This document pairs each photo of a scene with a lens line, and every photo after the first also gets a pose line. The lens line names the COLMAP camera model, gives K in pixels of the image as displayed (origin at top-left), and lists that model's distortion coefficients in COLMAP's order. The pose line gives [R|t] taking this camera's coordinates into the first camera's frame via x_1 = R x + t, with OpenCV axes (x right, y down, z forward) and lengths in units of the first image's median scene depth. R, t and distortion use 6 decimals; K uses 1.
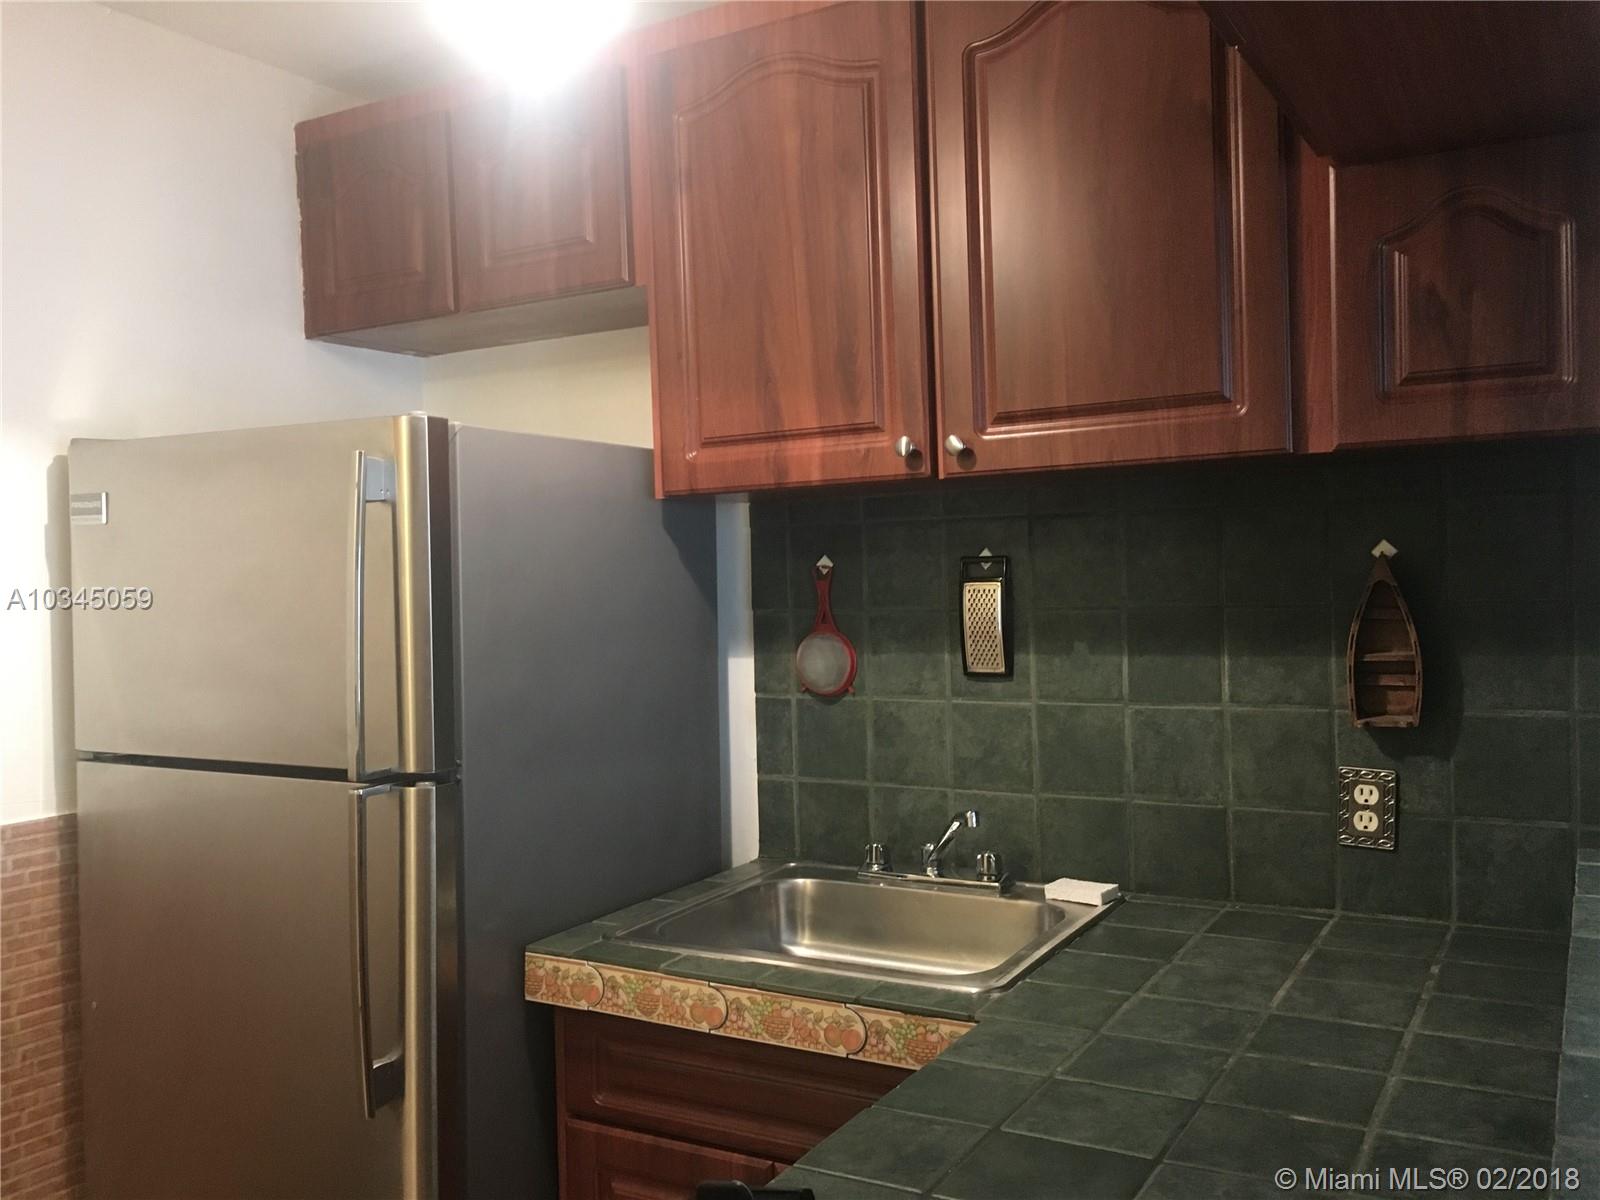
lens RADIAL K [[1359.8, 0, 800.0], [0, 1359.8, 600.0], [0, 0, 1]] dist [0.080408, -0.113083]
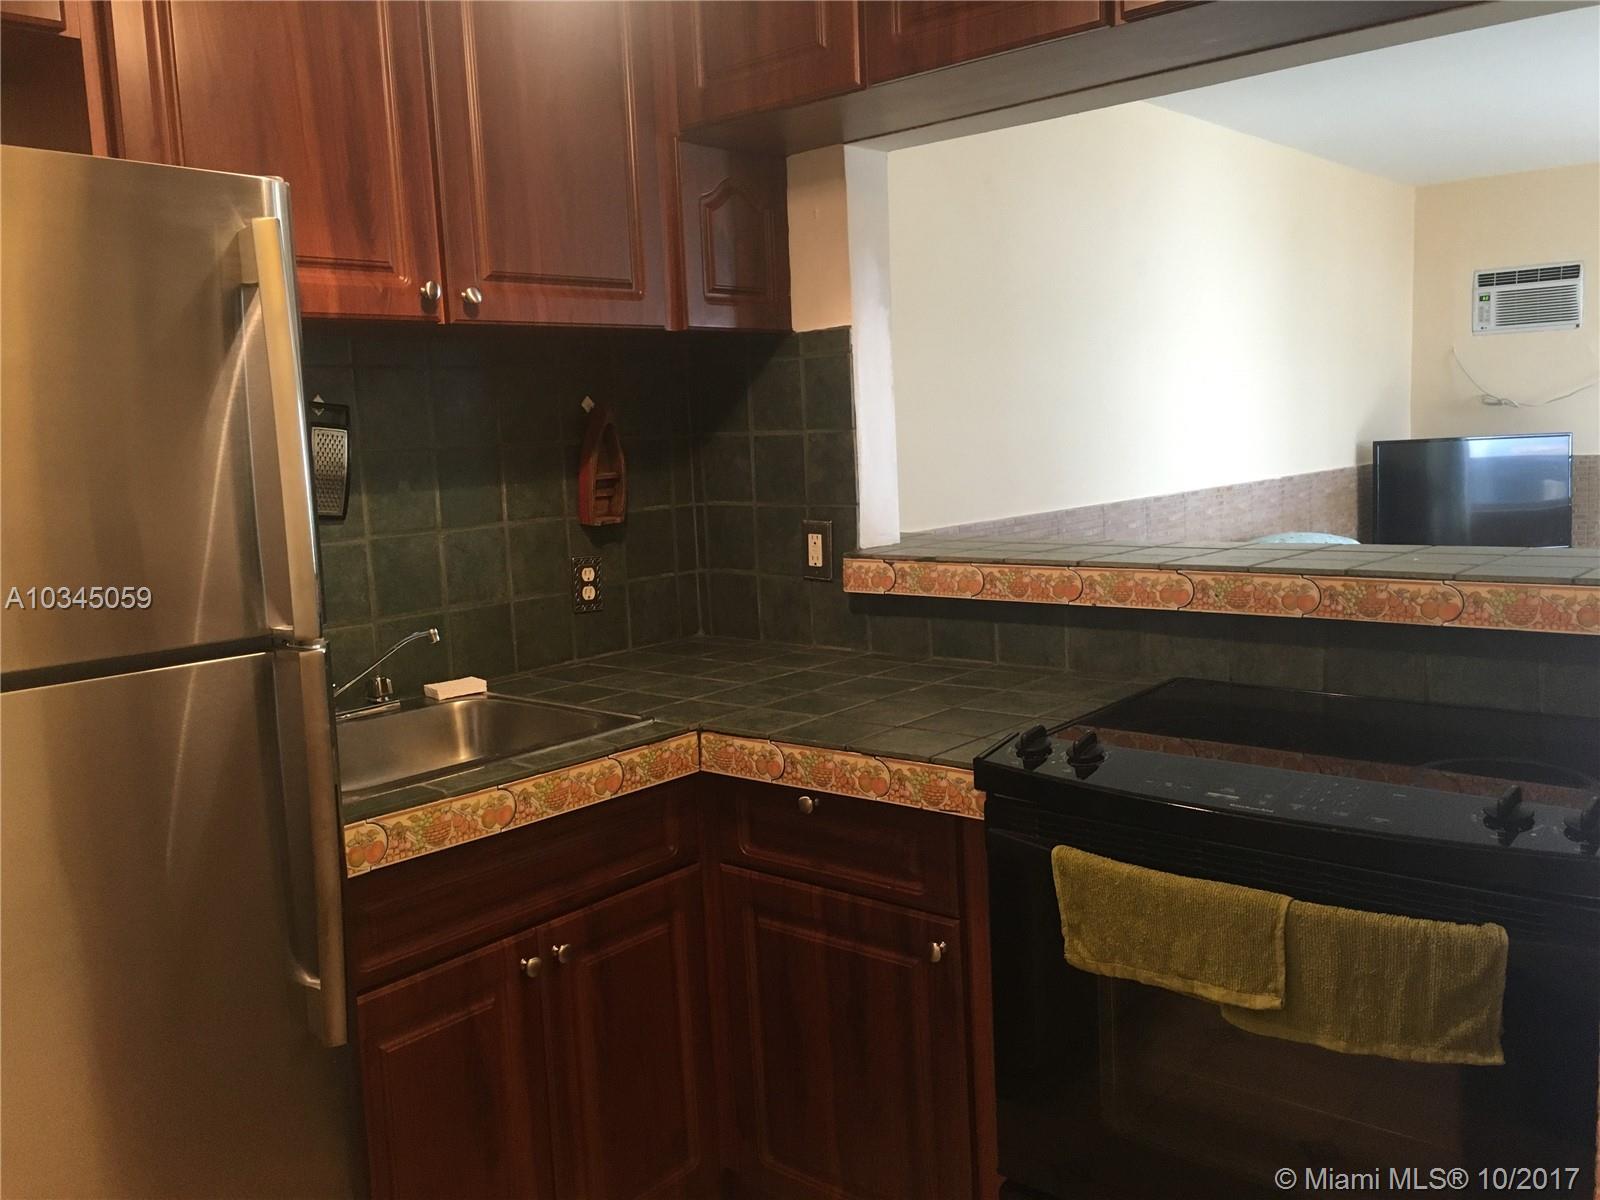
lens RADIAL K [[1359.8, 0, 800.0], [0, 1359.8, 600.0], [0, 0, 1]] dist [0.080408, -0.113083]
pose [[0.189200, -0.106813, 0.976112, -0.902867], [0.058614, 0.993522, 0.097358, 0.040161], [-0.980188, 0.038793, 0.194235, 0.483373]]
